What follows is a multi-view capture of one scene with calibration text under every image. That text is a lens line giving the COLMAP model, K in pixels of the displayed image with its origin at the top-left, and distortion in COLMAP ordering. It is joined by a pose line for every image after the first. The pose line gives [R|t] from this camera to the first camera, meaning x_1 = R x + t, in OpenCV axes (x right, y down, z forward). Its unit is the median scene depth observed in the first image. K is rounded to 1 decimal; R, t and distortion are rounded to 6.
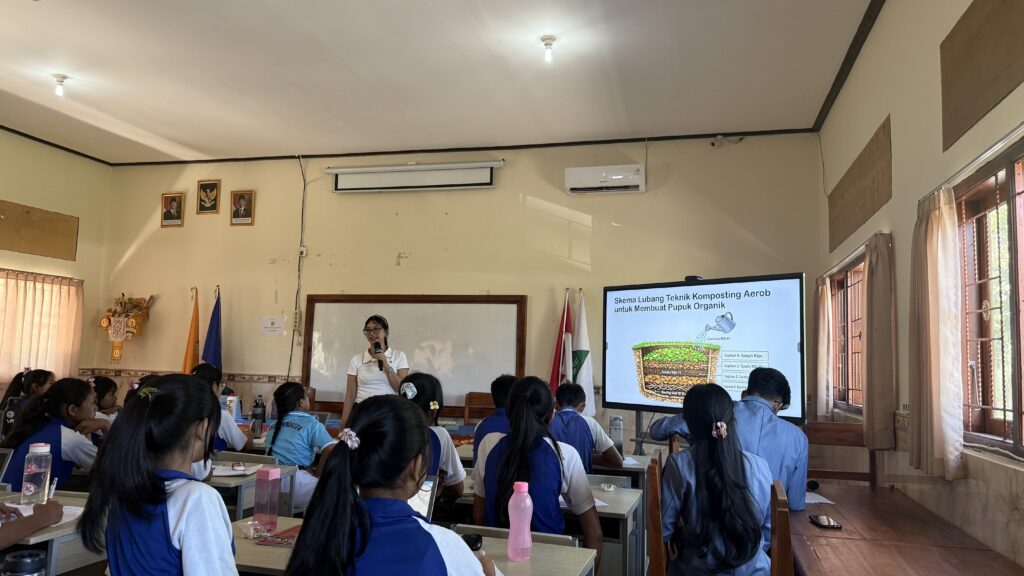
lens RADIAL K [[707.0, 0, 512.0], [0, 707.0, 288.0], [0, 0, 1]] dist [0.044064, -0.000636]
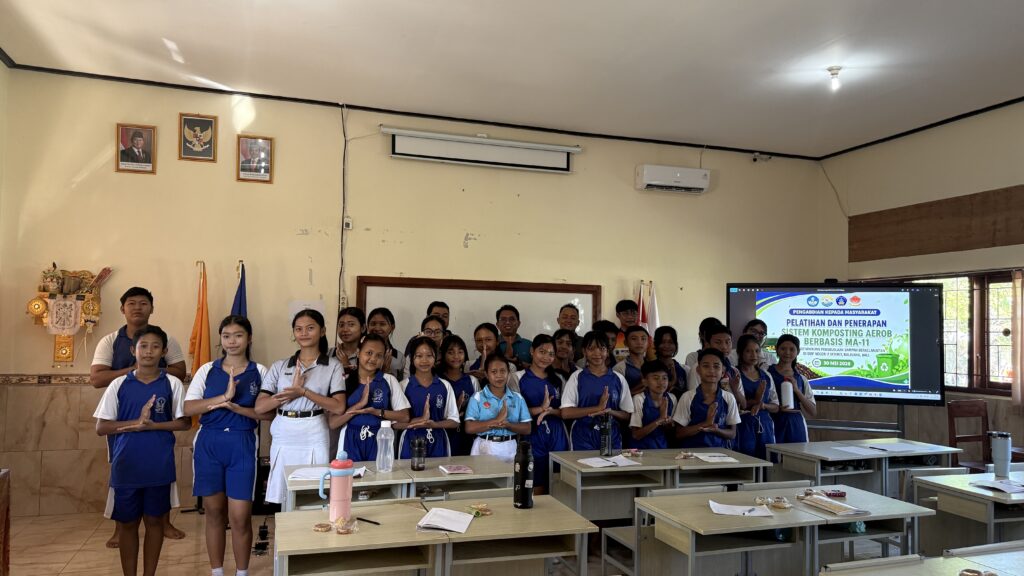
lens RADIAL K [[728.8, 0, 512.0], [0, 728.8, 288.0], [0, 0, 1]] dist [0.042556, -0.000078]
pose [[0.835741, 0.020228, 0.548751, -0.595214], [-0.050093, 0.997963, 0.039505, -0.019450], [-0.546834, -0.060504, 0.835052, 0.183110]]
